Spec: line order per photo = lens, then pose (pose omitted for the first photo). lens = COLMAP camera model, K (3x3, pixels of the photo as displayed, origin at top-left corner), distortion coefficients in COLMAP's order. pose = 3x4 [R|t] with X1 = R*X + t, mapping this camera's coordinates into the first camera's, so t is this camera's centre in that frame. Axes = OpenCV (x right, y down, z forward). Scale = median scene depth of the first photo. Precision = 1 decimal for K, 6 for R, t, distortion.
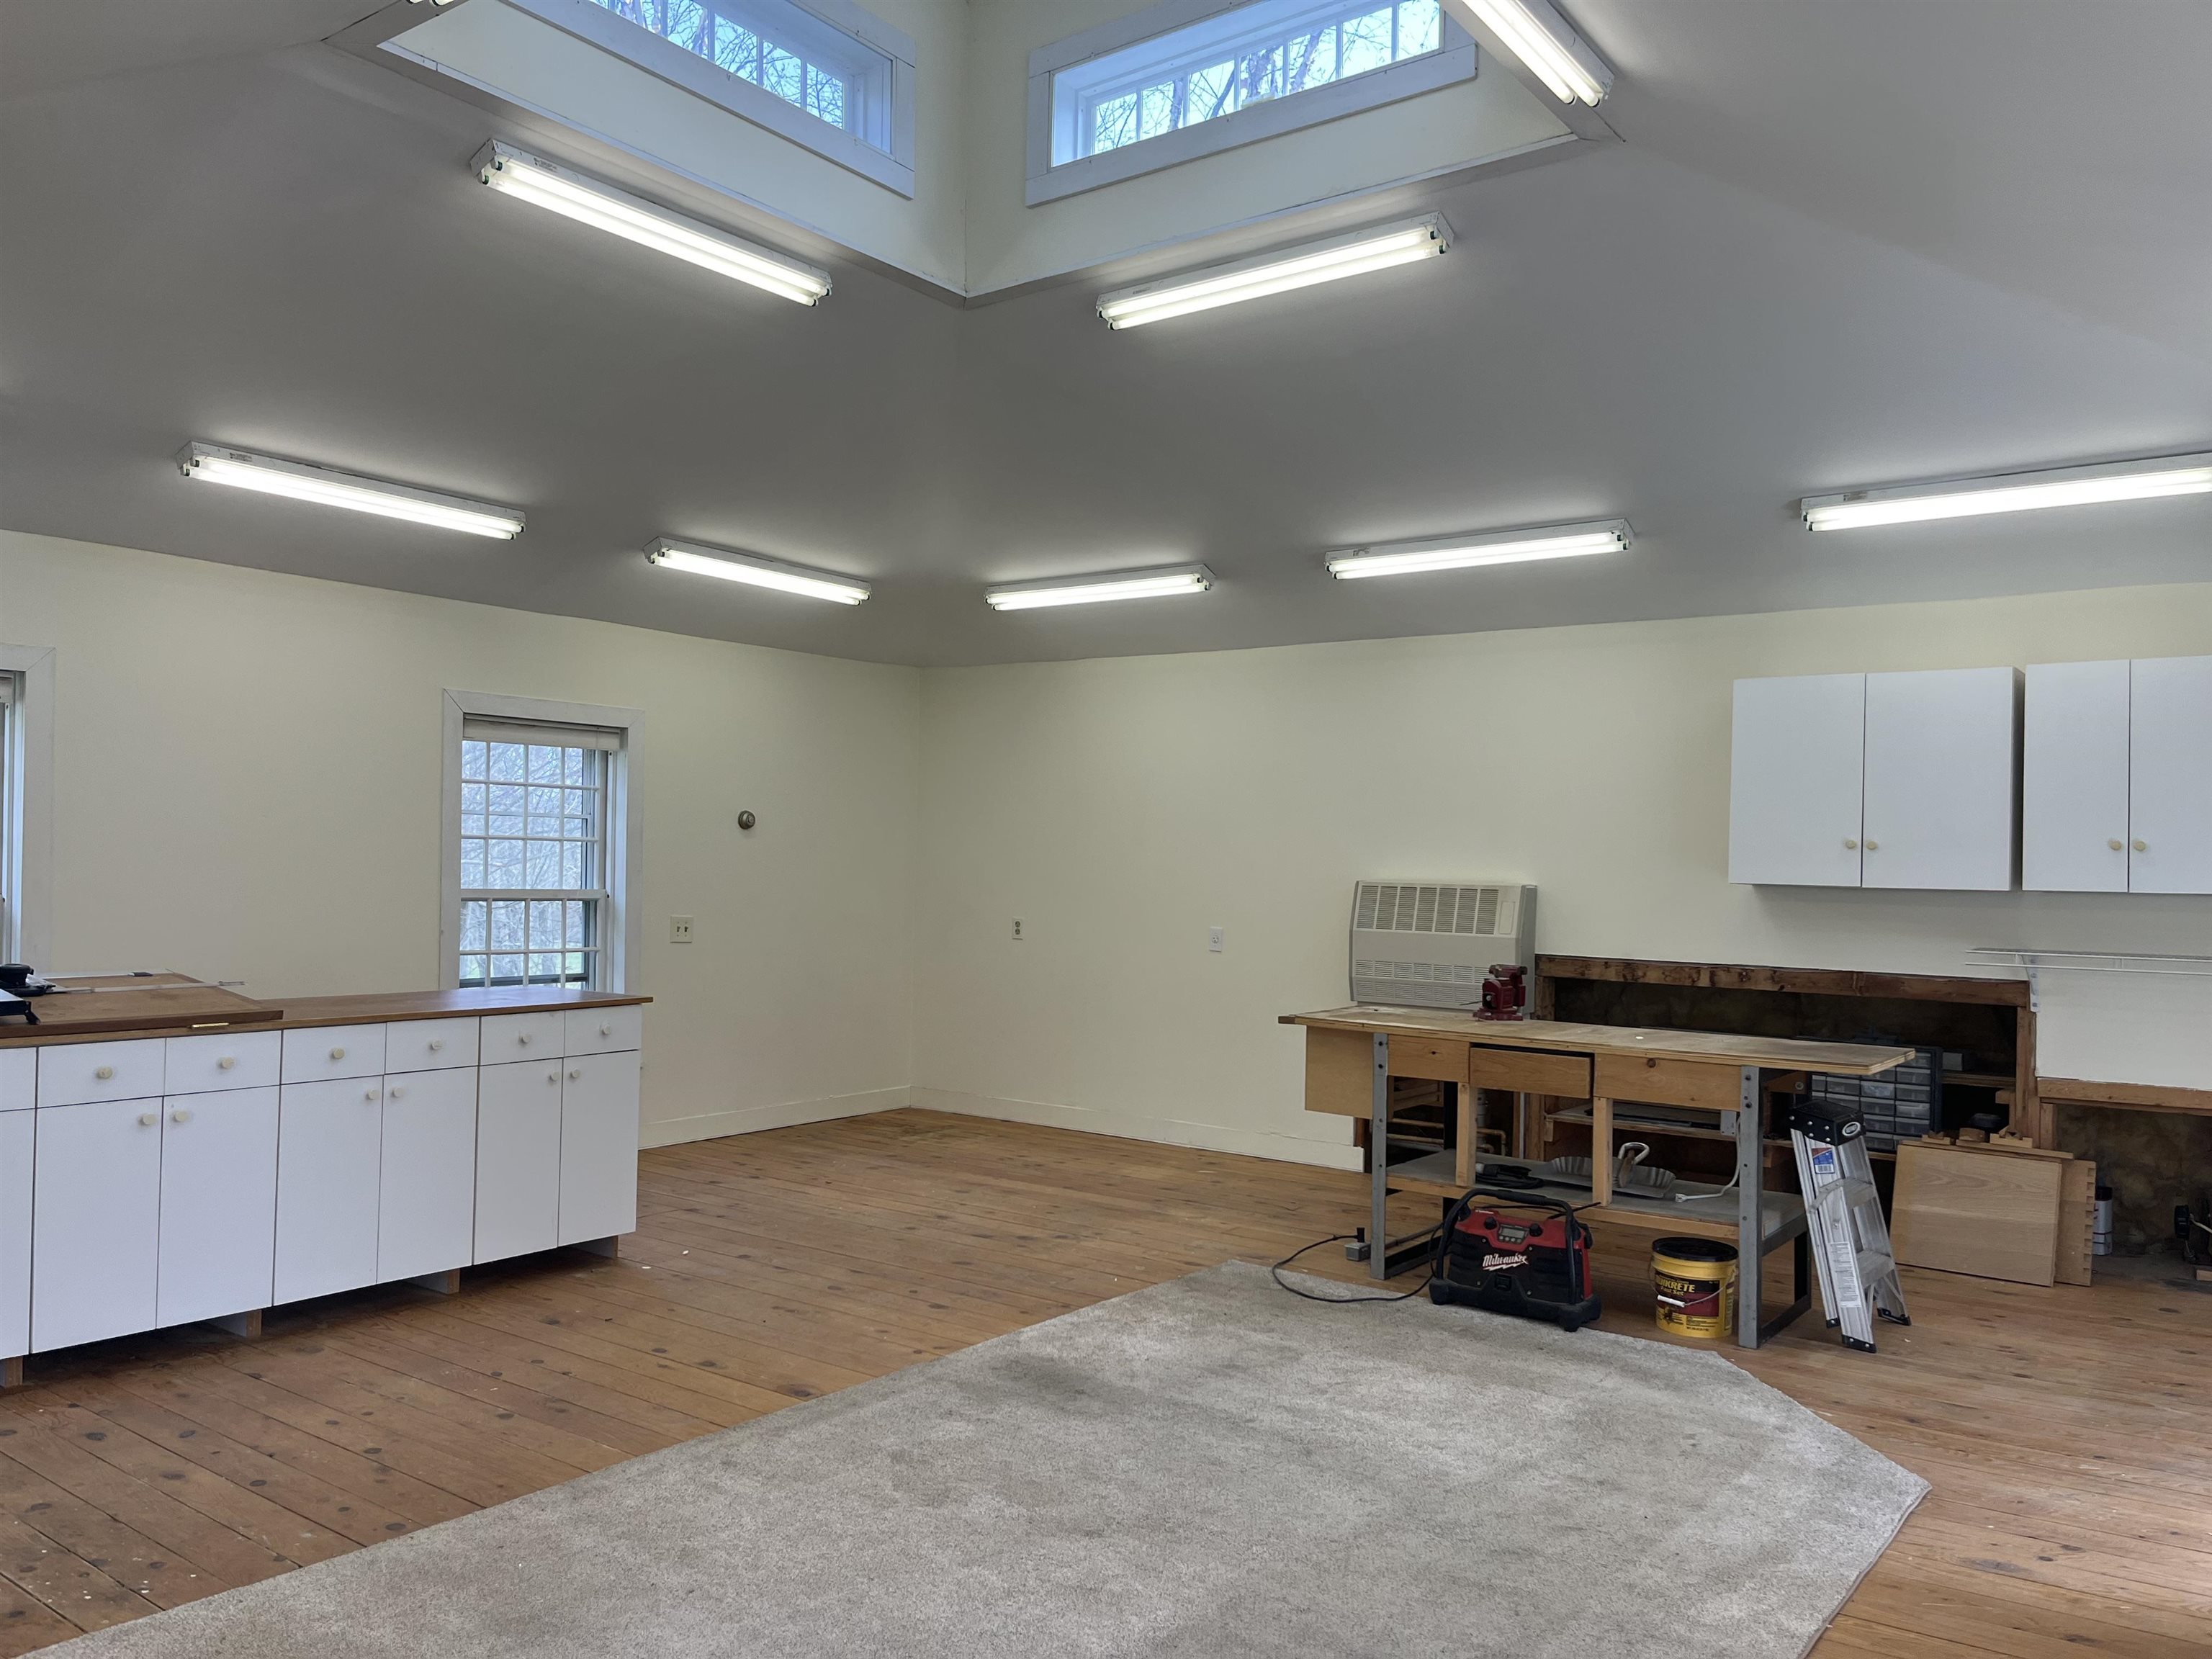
lens RADIAL K [[1685.6, 0, 1106.0], [0, 1685.6, 829.5], [0, 0, 1]] dist [-0.007776, -0.008277]
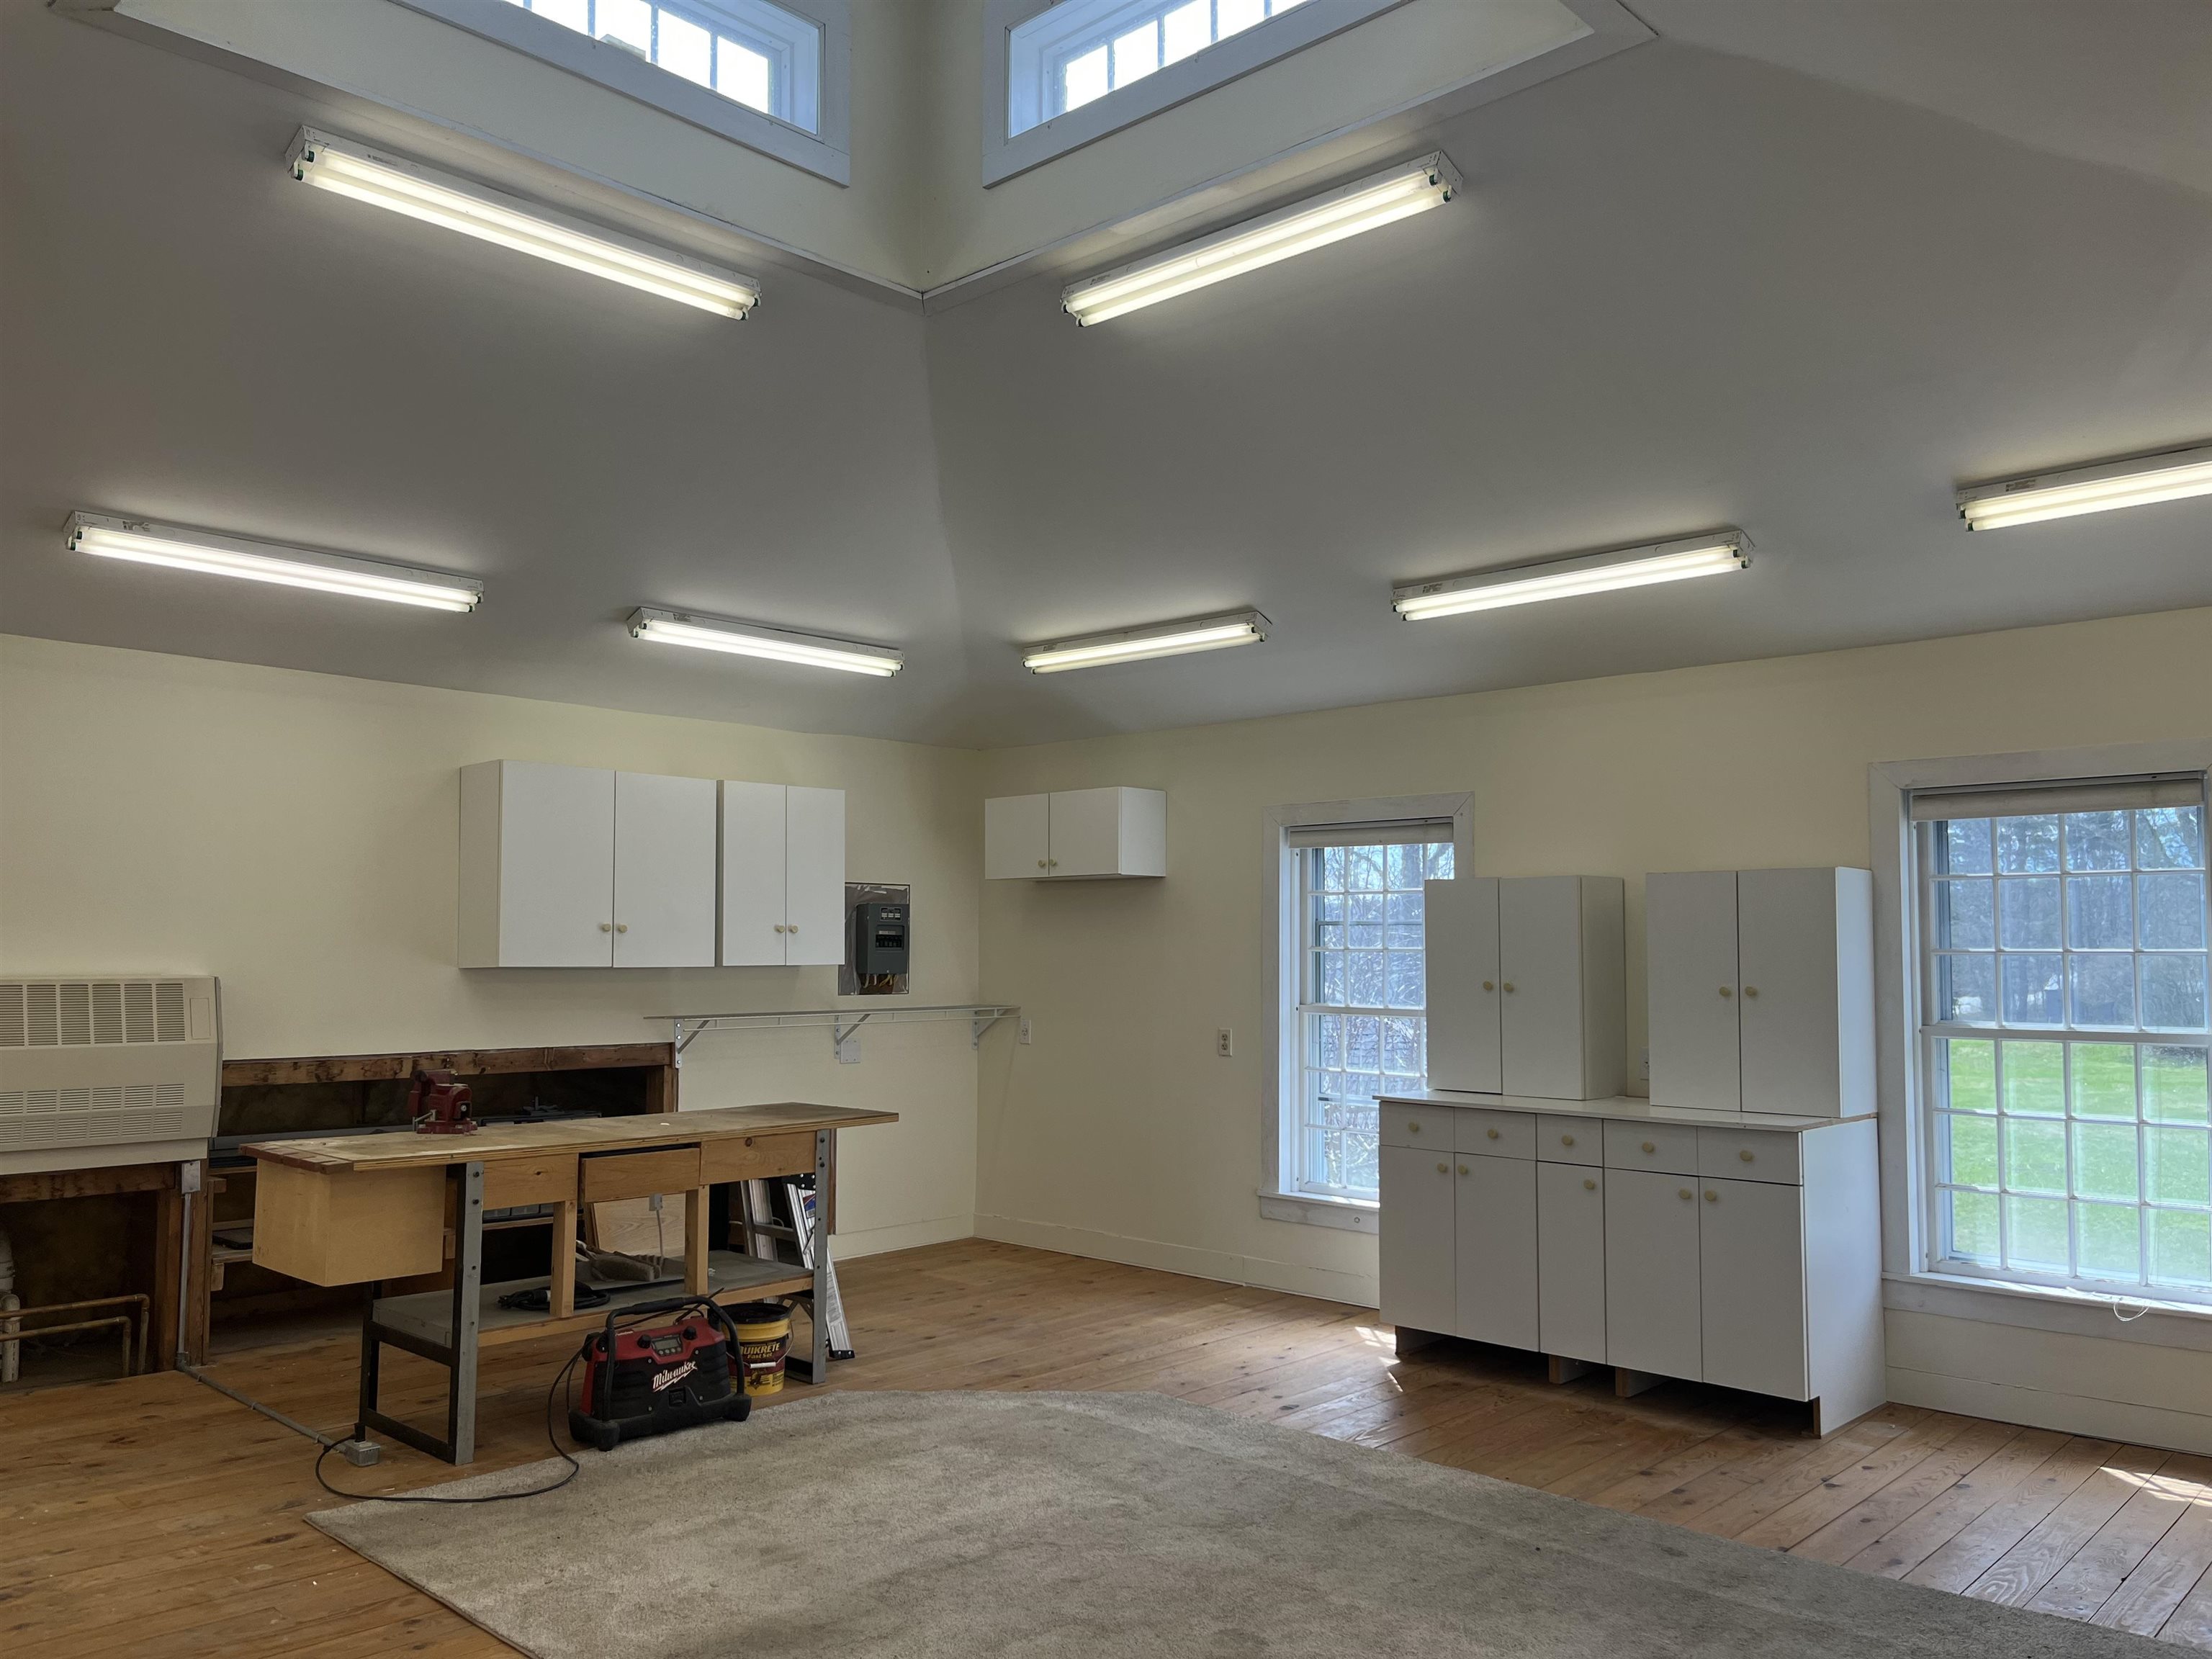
lens RADIAL K [[1671.0, 0, 1106.0], [0, 1671.0, 829.5], [0, 0, 1]] dist [0.002648, -0.004232]
pose [[0.113172, 0.050895, 0.992271, -0.681053], [-0.019748, 0.998605, -0.048967, -0.009069], [-0.993379, -0.014054, 0.114019, 0.650658]]
